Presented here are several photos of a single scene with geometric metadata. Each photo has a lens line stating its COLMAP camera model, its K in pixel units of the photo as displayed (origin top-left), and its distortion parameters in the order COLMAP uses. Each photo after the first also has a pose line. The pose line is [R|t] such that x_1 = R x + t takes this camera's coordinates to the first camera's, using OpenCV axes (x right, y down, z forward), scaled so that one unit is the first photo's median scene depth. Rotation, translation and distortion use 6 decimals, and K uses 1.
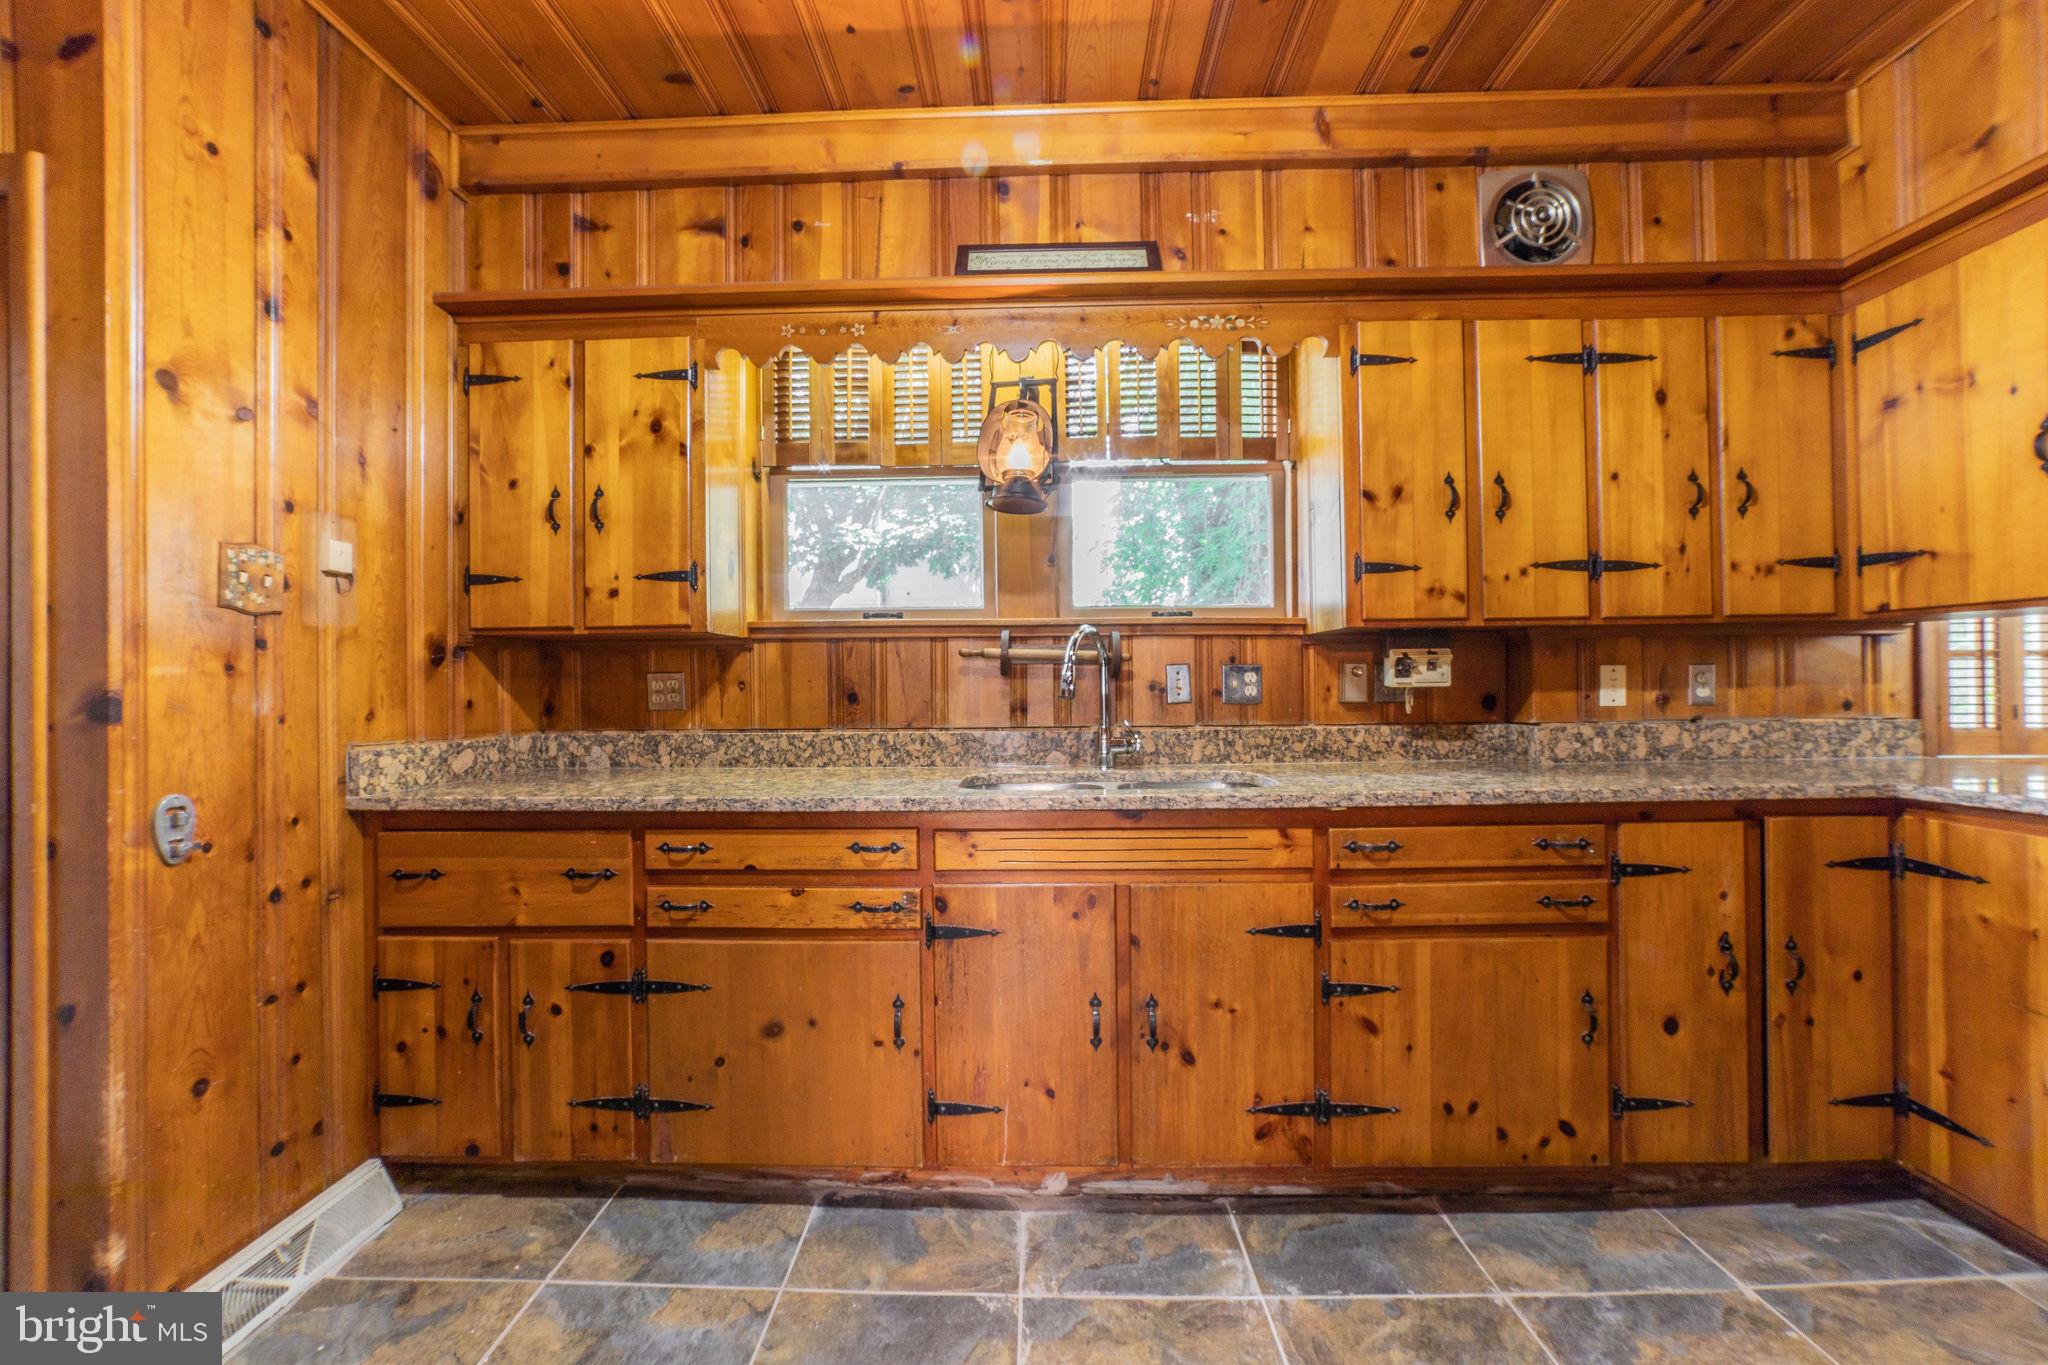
lens RADIAL K [[788.9, 0, 1023.4], [0, 788.9, 676.9], [0, 0, 1]] dist [-0.024347, 0.007172]
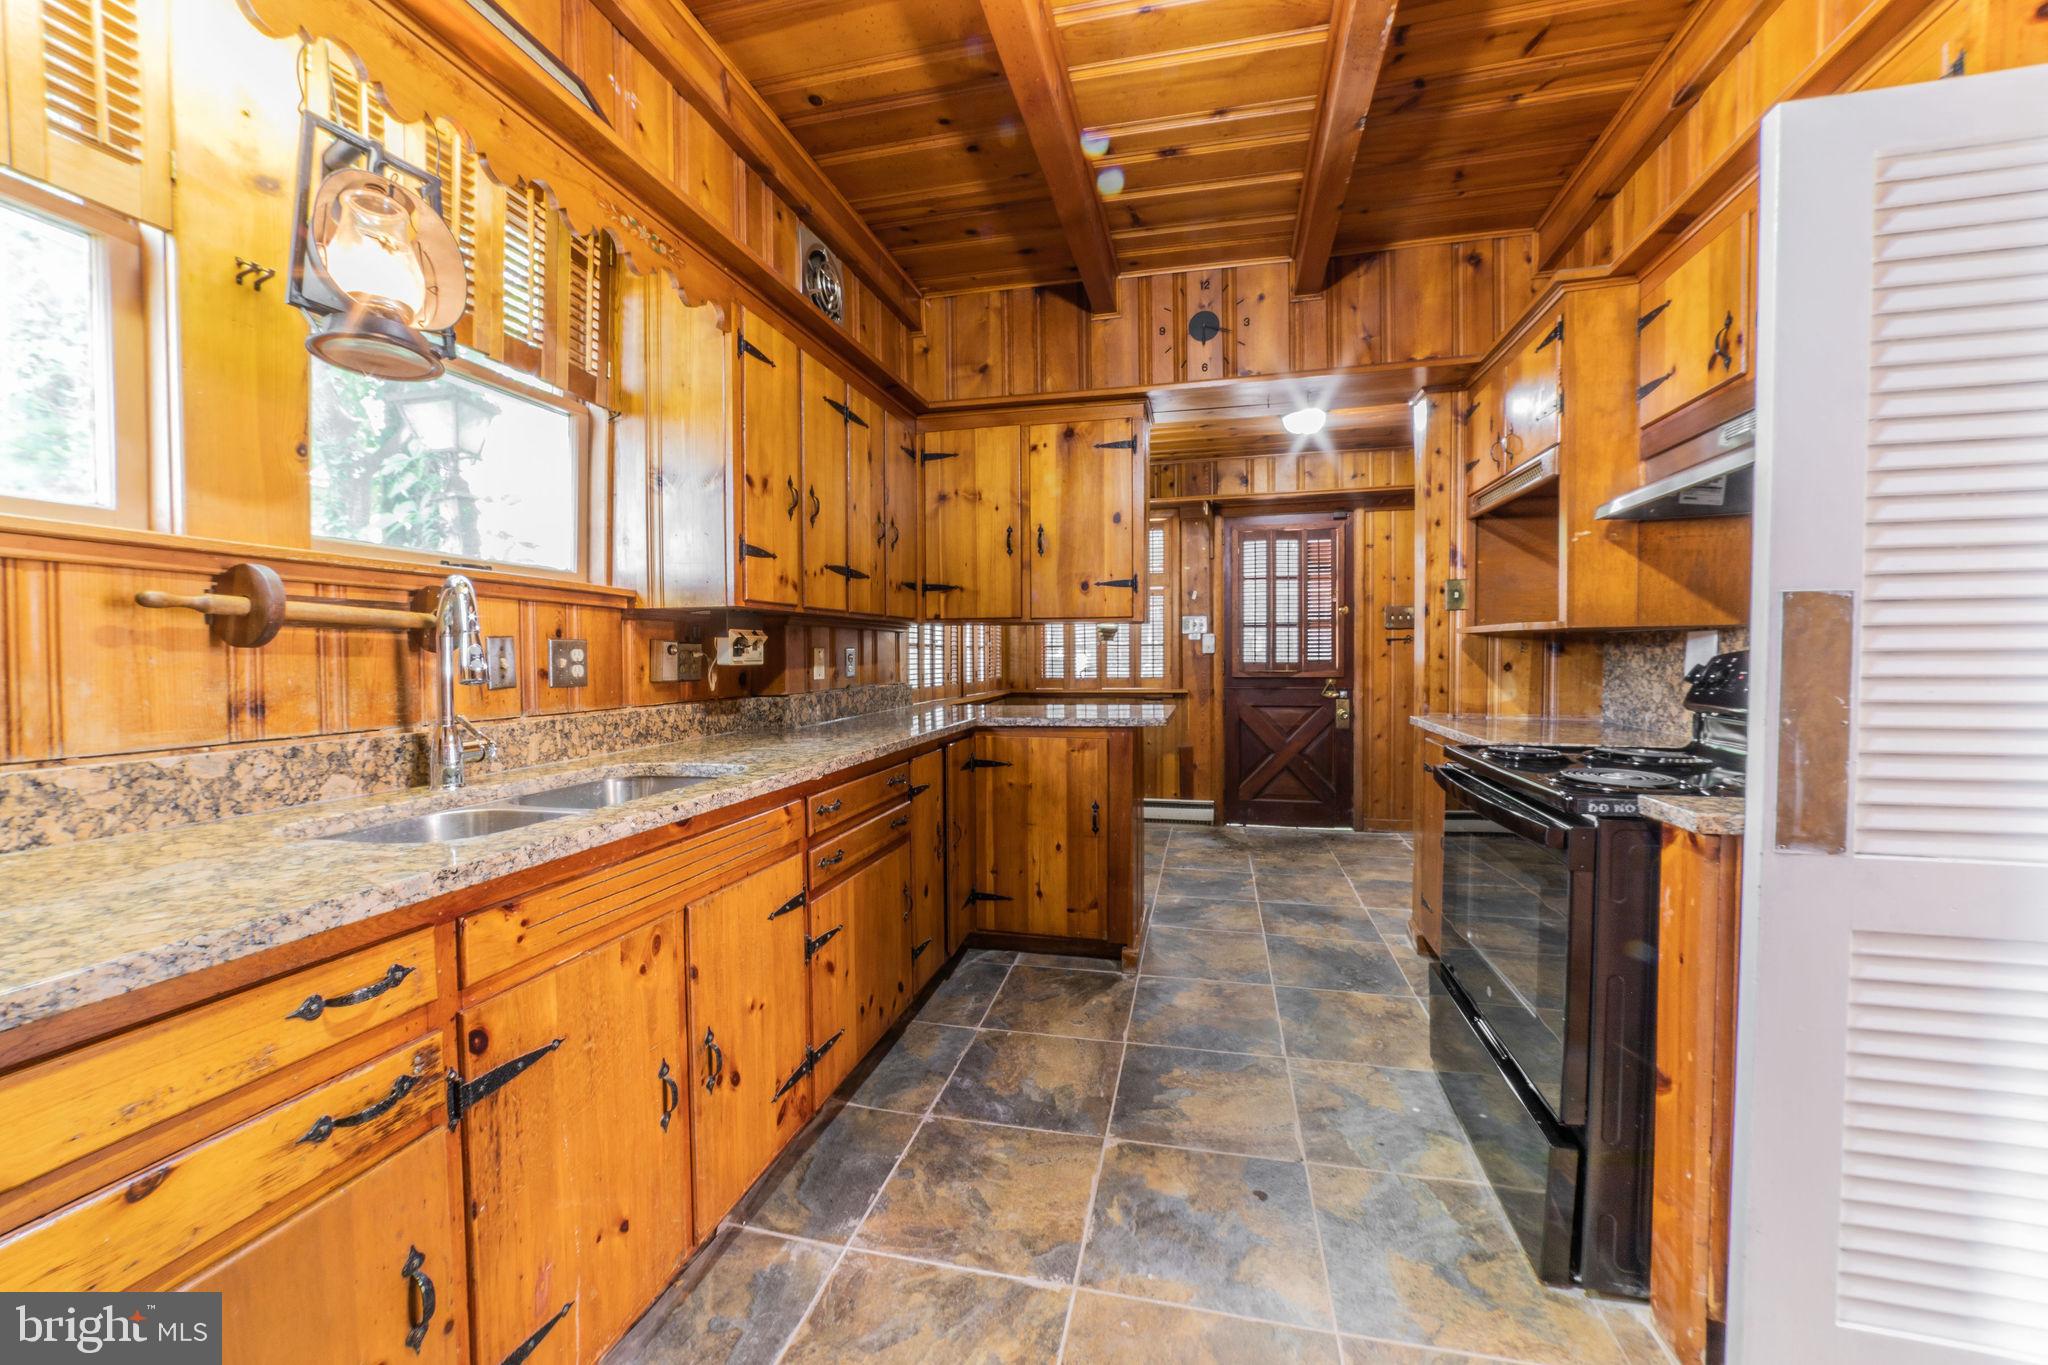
lens RADIAL K [[788.9, 0, 1023.4], [0, 788.9, 676.9], [0, 0, 1]] dist [-0.024347, 0.007172]
pose [[0.204535, -0.017855, 0.978696, -0.515568], [-0.004127, 0.999809, 0.019102, 0.007536], [-0.978850, -0.007946, 0.204423, 0.438704]]
